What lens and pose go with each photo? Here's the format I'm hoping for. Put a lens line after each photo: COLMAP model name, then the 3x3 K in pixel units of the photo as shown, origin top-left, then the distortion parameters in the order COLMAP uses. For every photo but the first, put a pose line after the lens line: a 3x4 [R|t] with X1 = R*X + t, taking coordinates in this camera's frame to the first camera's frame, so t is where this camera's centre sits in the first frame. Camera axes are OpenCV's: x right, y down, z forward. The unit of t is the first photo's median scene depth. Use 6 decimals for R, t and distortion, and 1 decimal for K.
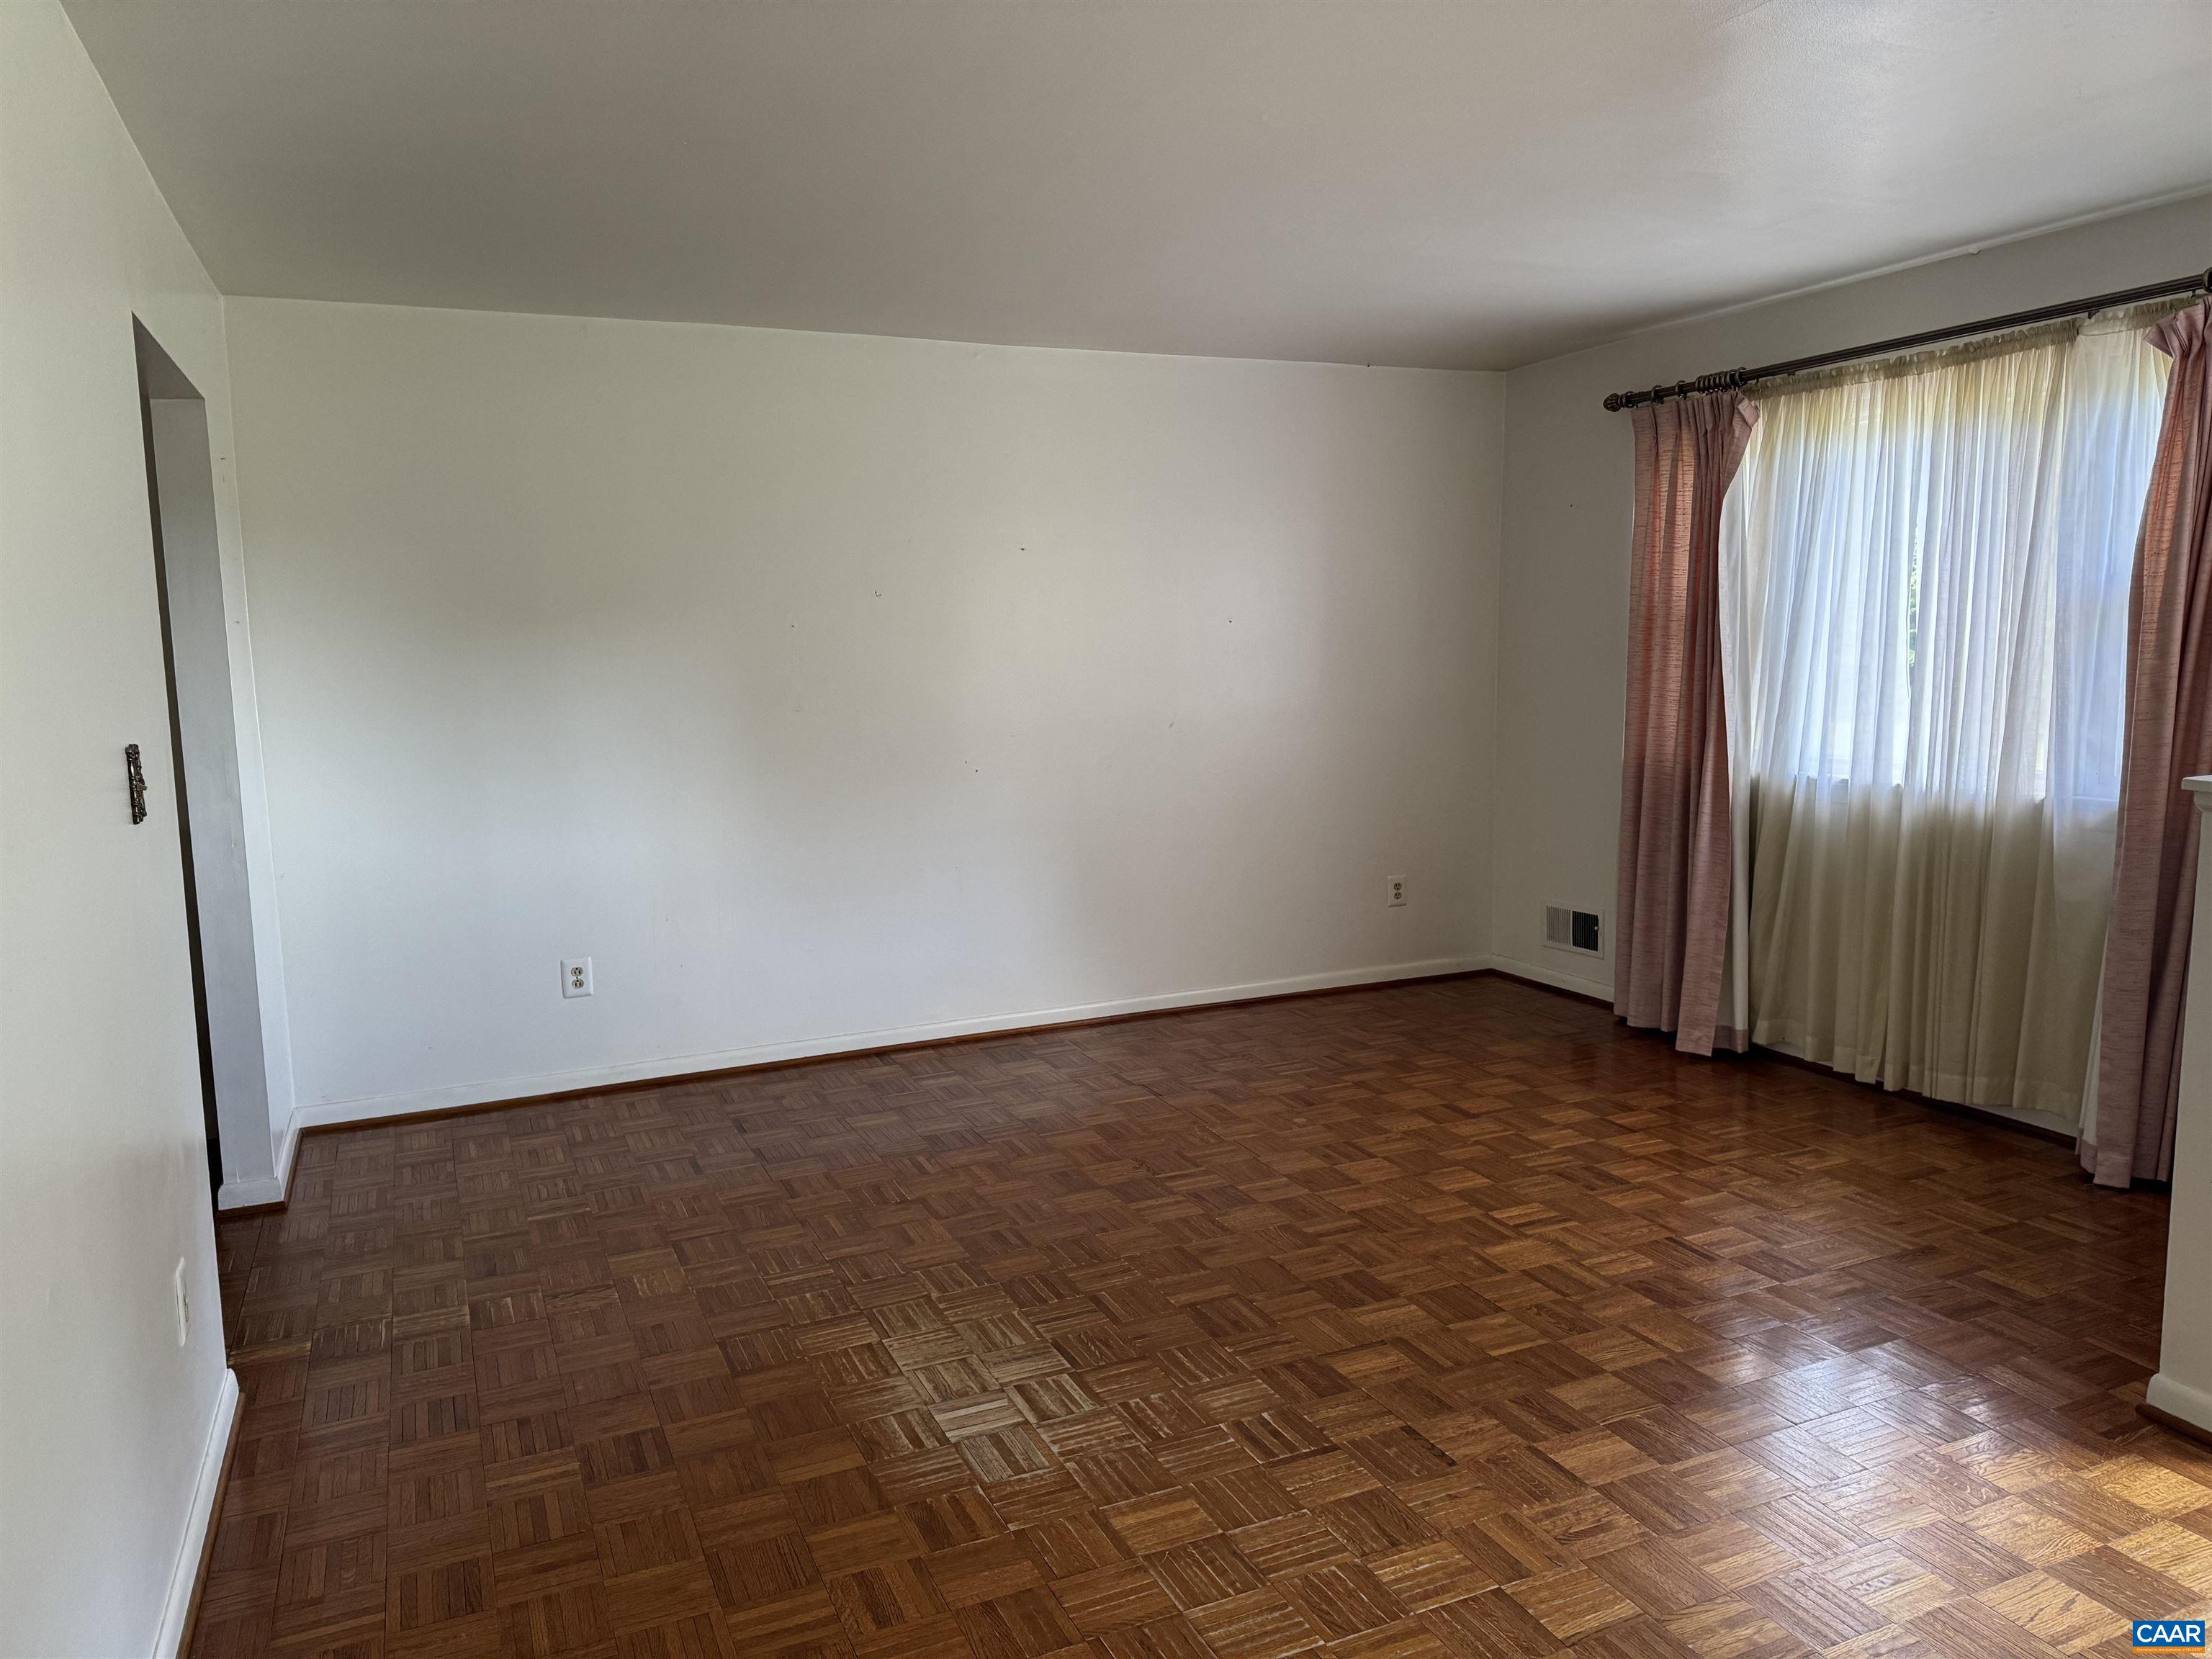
lens RADIAL K [[1536.5, 0, 1111.9], [0, 1536.5, 837.3], [0, 0, 1]] dist [0.047111, -0.046107]
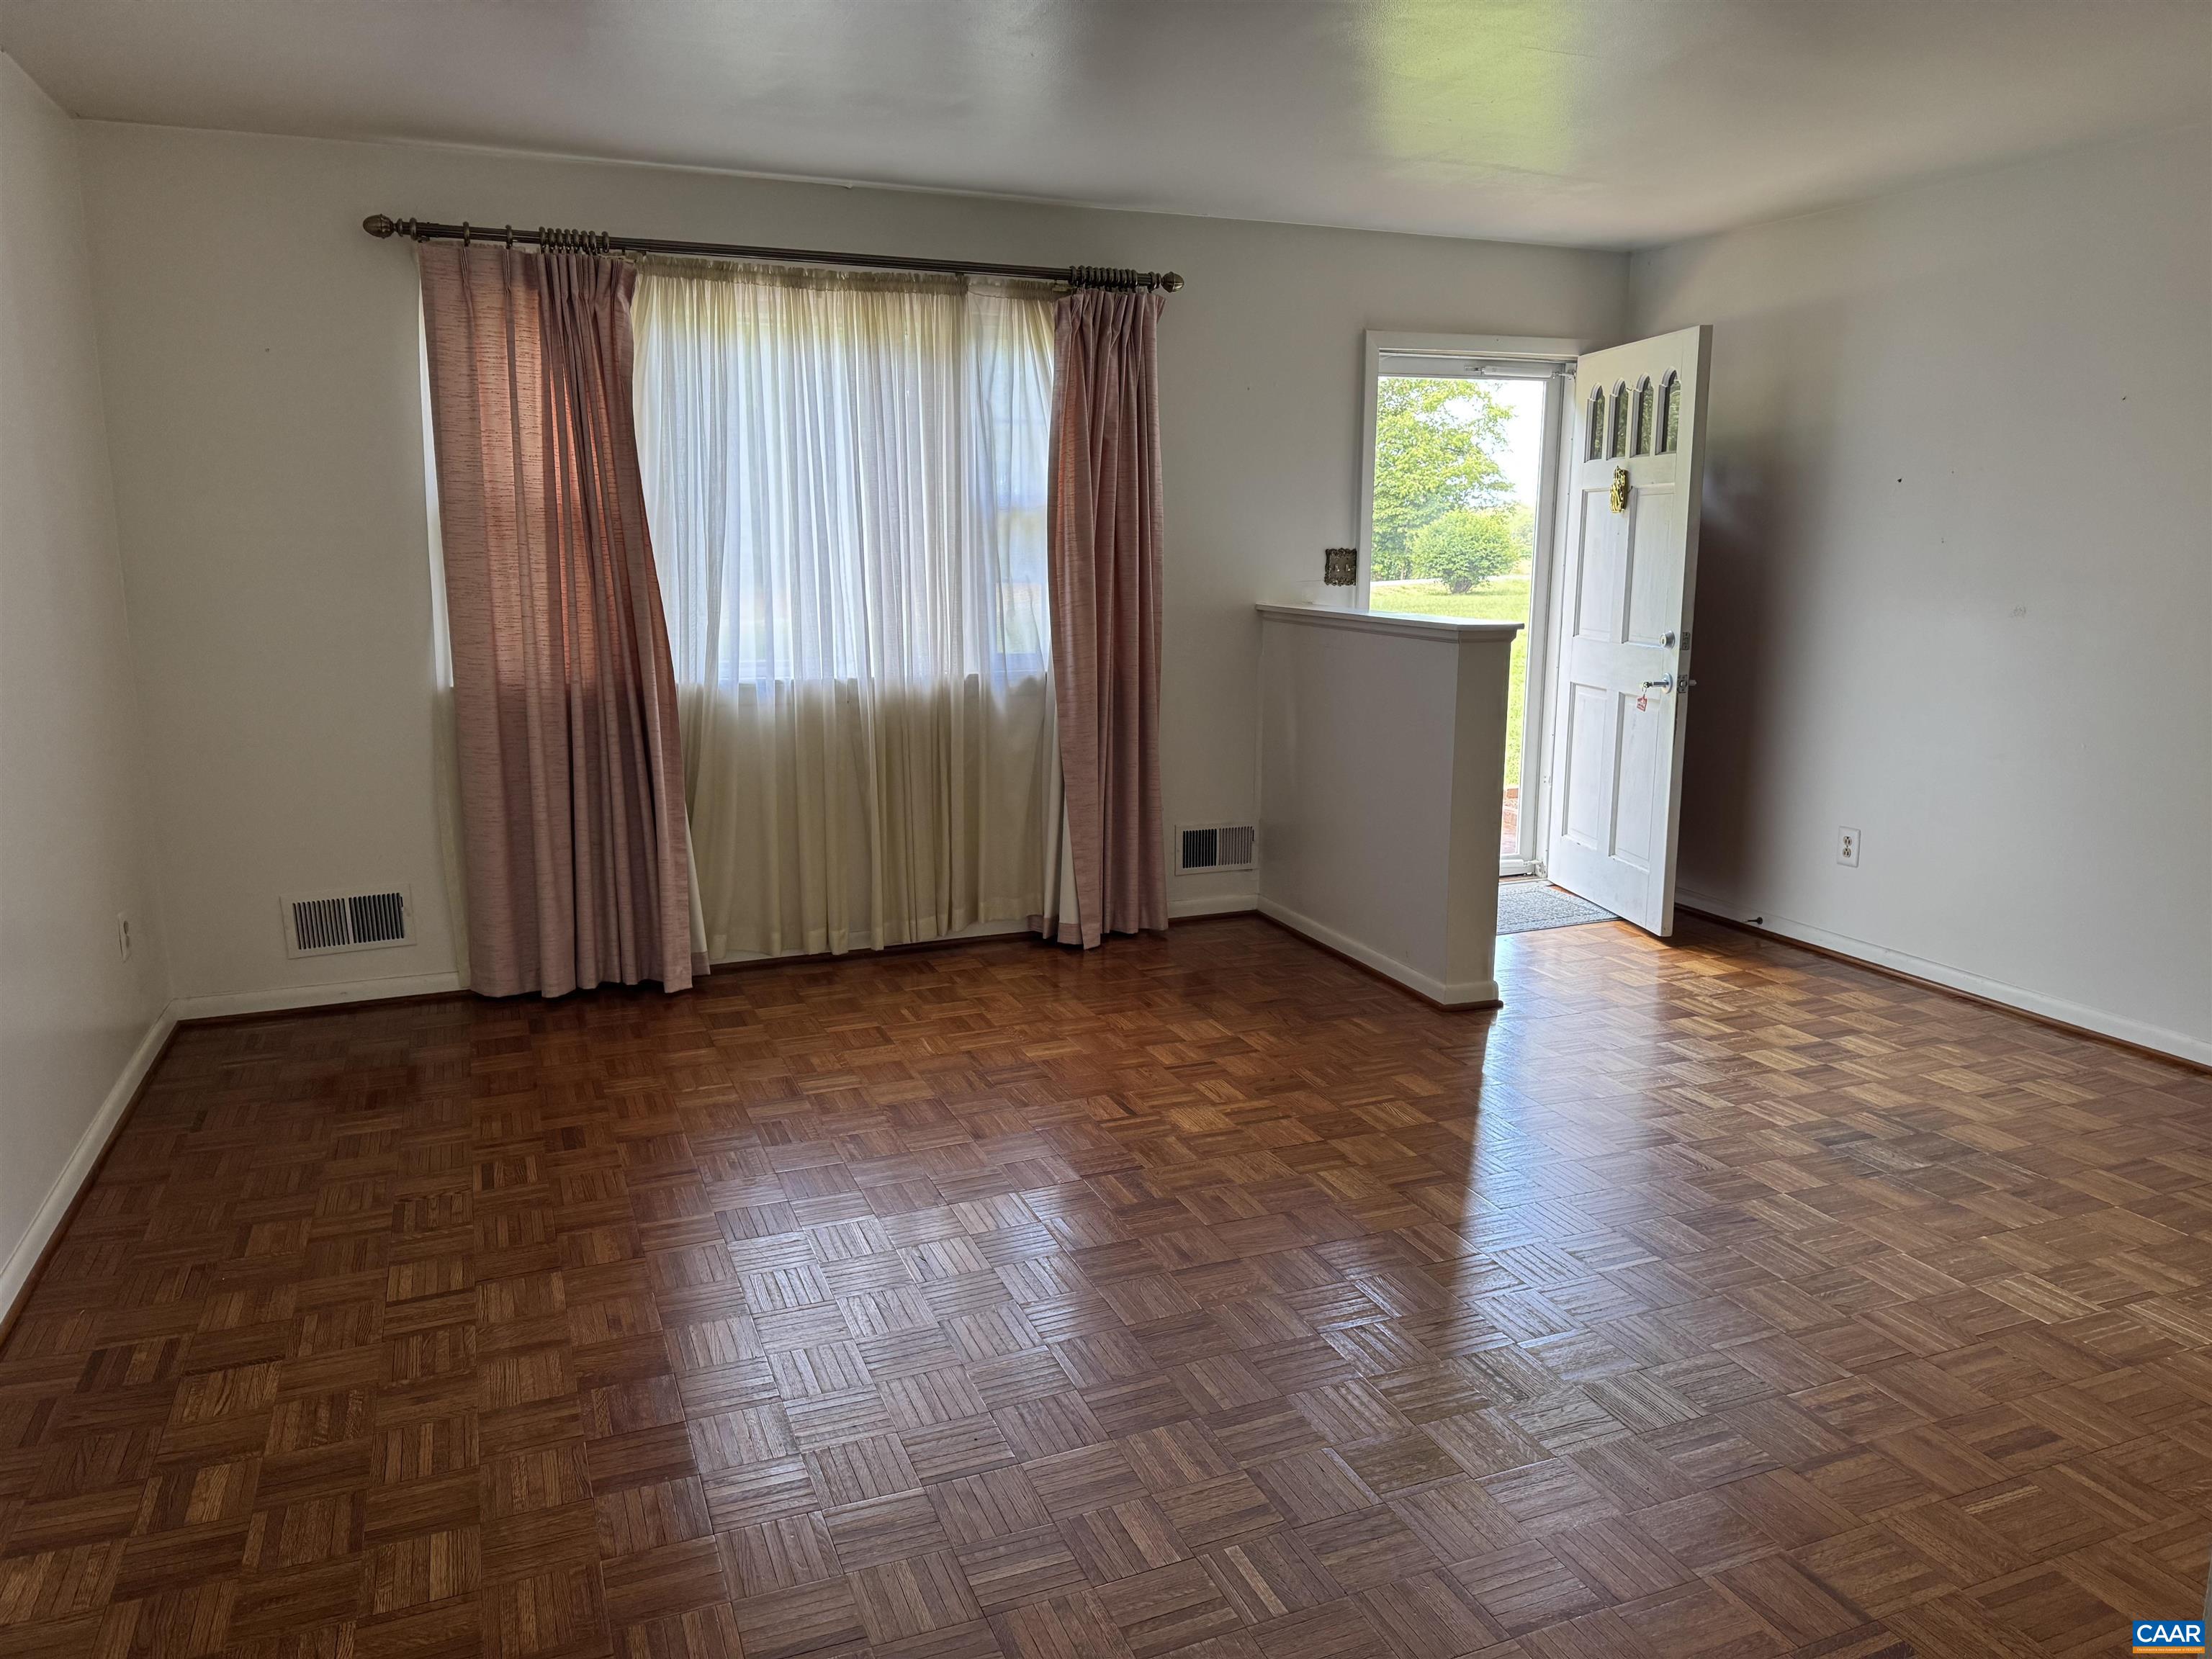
lens RADIAL K [[1536.5, 0, 1115.0], [0, 1536.5, 840.1], [0, 0, 1]] dist [0.047111, -0.046107]
pose [[0.035655, -0.172217, 0.984414, -0.567301], [0.131623, 0.977268, 0.166199, -0.075148], [-0.990658, 0.123645, 0.057512, 0.754812]]
